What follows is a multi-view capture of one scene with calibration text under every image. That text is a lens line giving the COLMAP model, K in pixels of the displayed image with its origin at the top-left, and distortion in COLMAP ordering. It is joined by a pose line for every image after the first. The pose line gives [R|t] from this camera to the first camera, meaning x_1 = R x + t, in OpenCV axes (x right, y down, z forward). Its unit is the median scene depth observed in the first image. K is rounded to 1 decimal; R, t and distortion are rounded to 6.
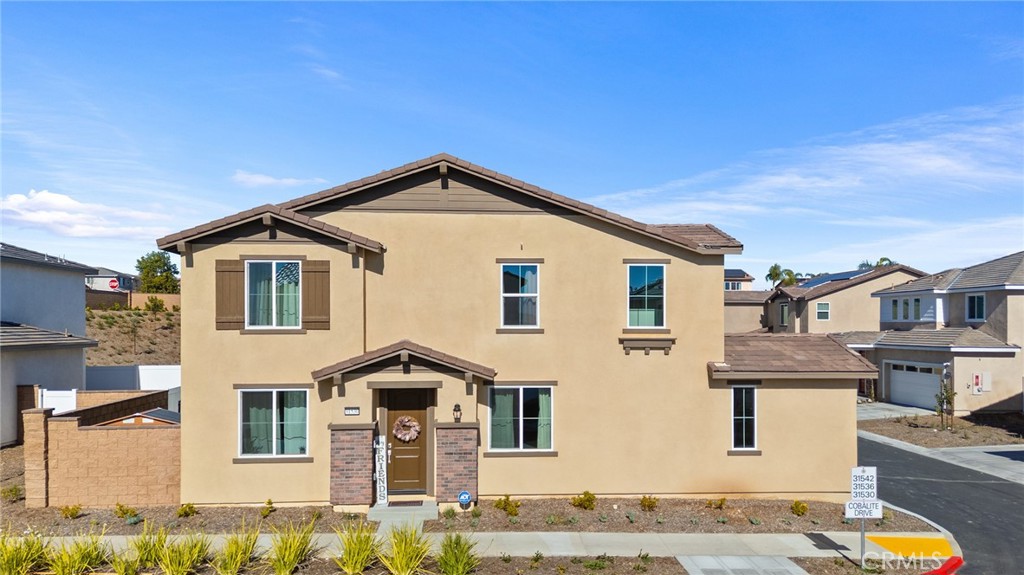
lens RADIAL K [[761.6, 0, 511.1], [0, 761.6, 337.3], [0, 0, 1]] dist [0.082299, -0.088751]
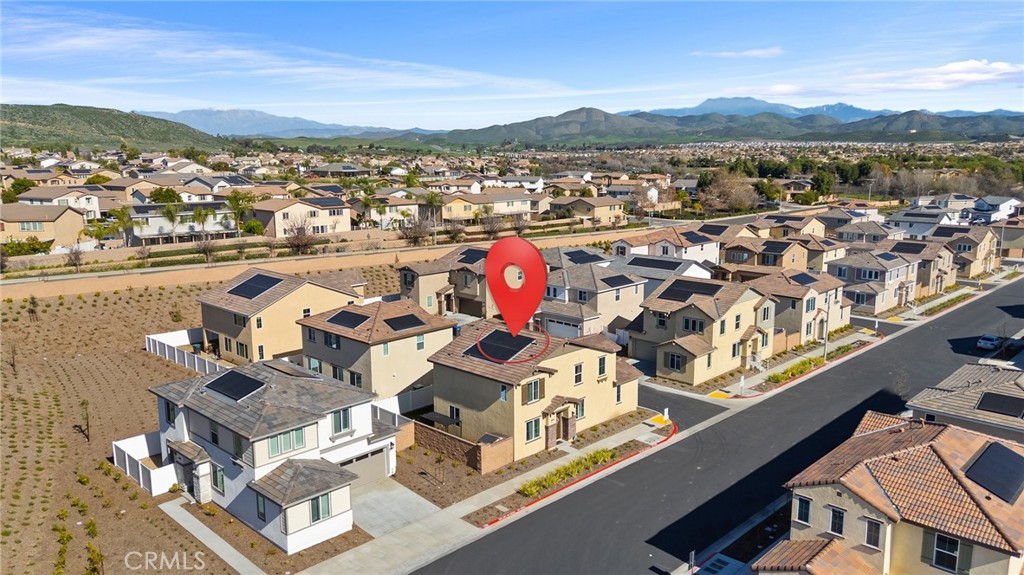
lens RADIAL K [[751.3, 0, 512.0], [0, 751.3, 287.5], [0, 0, 1]] dist [0.077706, -0.084461]
pose [[0.739700, -0.127851, 0.660679, -2.367779], [0.014574, 0.984599, 0.174217, -1.022221], [-0.672778, -0.119240, 0.730172, -1.179052]]
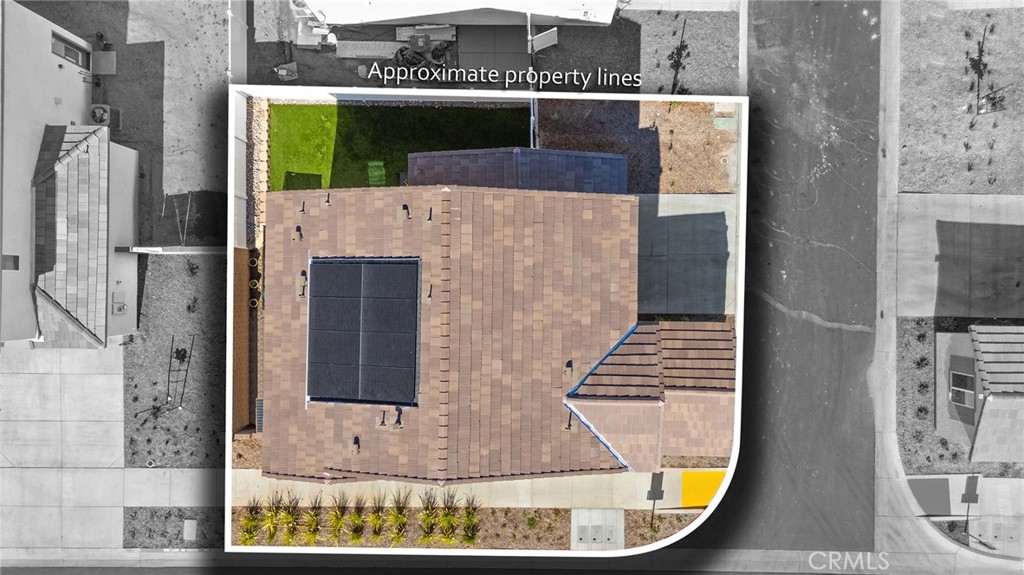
lens RADIAL K [[751.3, 0, 512.0], [0, 751.3, 287.5], [0, 0, 1]] dist [0.077706, -0.084461]
pose [[0.996901, 0.076726, -0.017350, 0.029237], [0.015985, 0.018370, 0.999703, -1.555231], [0.077022, -0.996883, 0.017086, 1.318307]]
